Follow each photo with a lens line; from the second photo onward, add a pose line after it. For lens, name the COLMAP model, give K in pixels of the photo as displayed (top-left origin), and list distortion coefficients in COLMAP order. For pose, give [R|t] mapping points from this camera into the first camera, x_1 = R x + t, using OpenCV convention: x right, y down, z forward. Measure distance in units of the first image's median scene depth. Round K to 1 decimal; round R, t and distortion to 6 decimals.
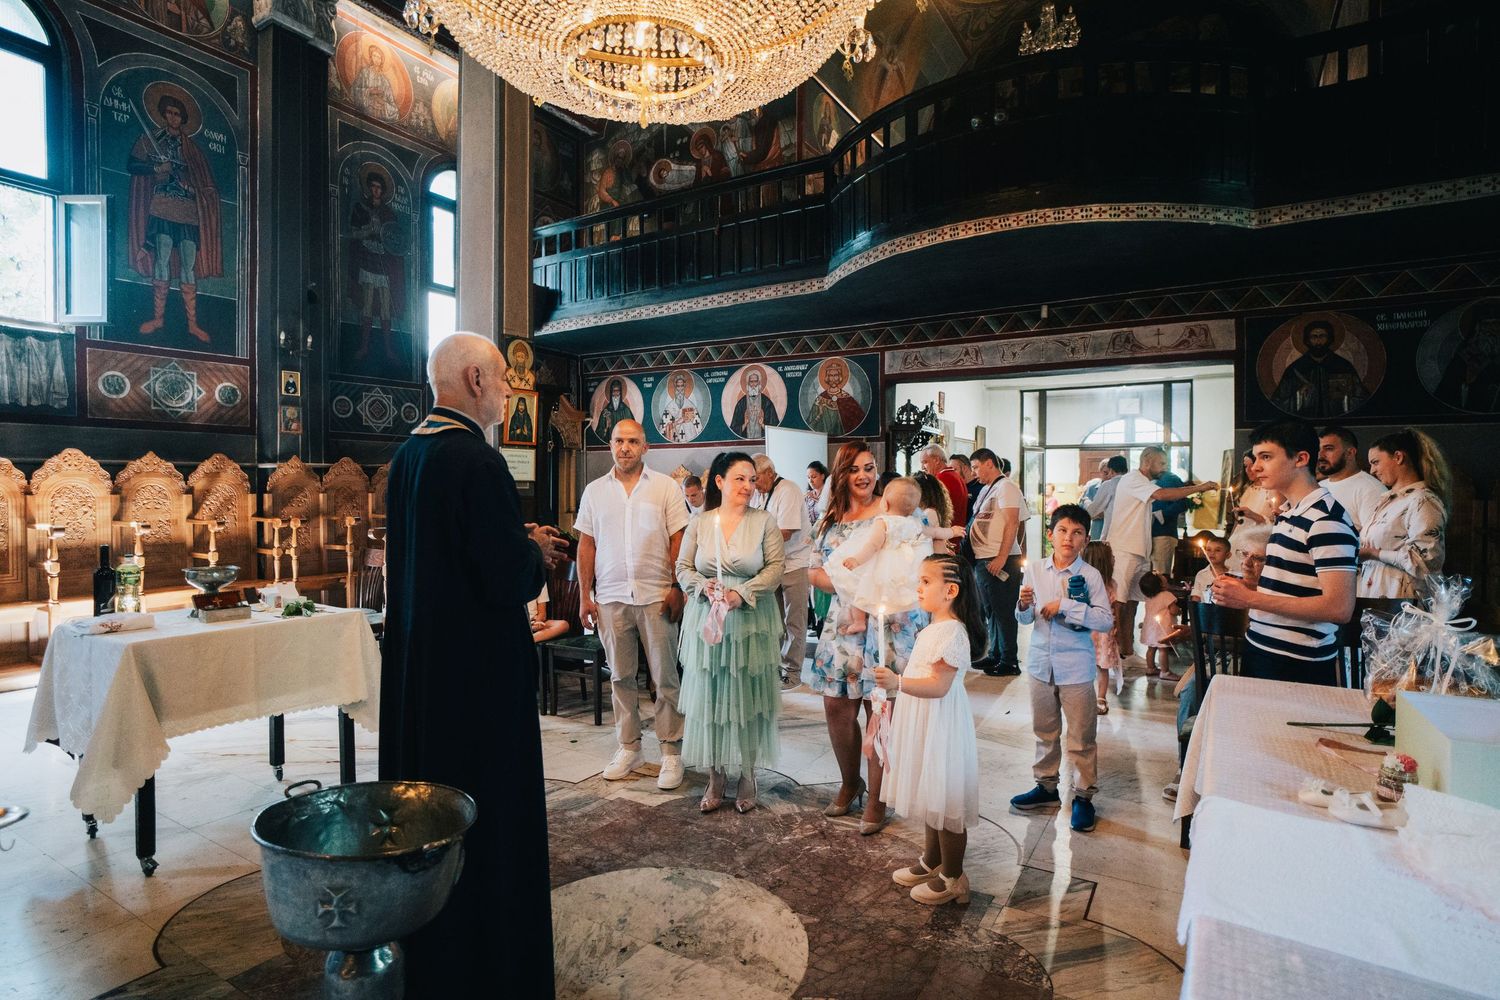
lens RADIAL K [[798.6, 0, 752.3], [0, 798.6, 502.6], [0, 0, 1]] dist [-0.051379, 0.026735]
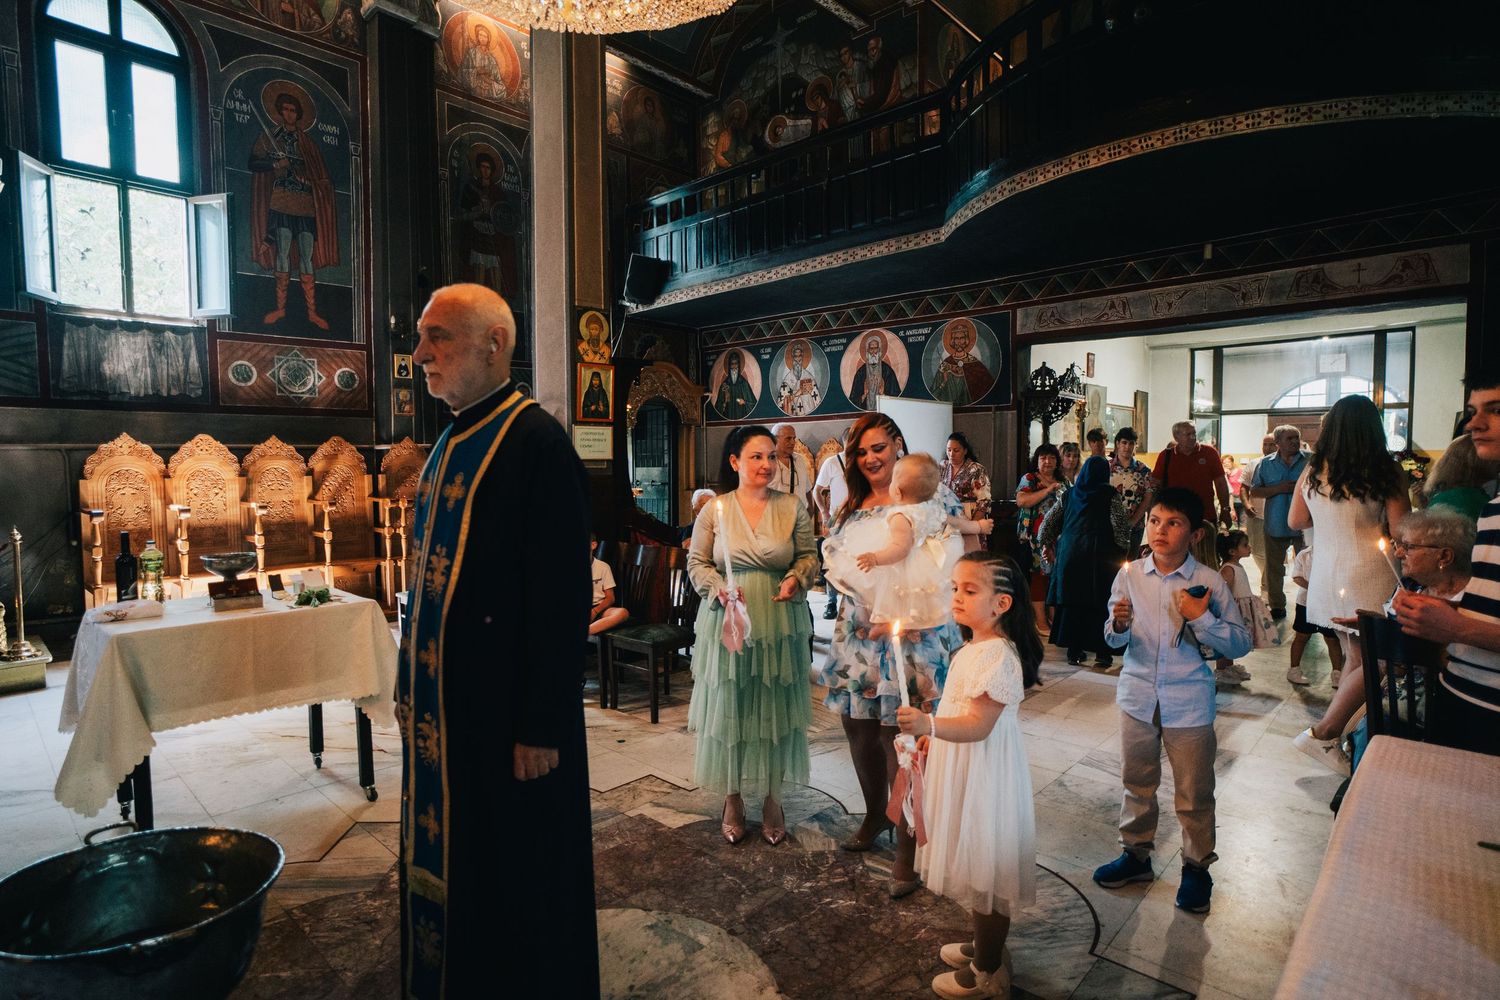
lens RADIAL K [[798.6, 0, 747.7], [0, 798.6, 507.1], [0, 0, 1]] dist [-0.051379, 0.026735]
pose [[0.978732, 0.001428, -0.205137, 0.072983], [0.006378, 0.999280, 0.037389, -0.004503], [0.205043, -0.037902, 0.978019, 0.086081]]
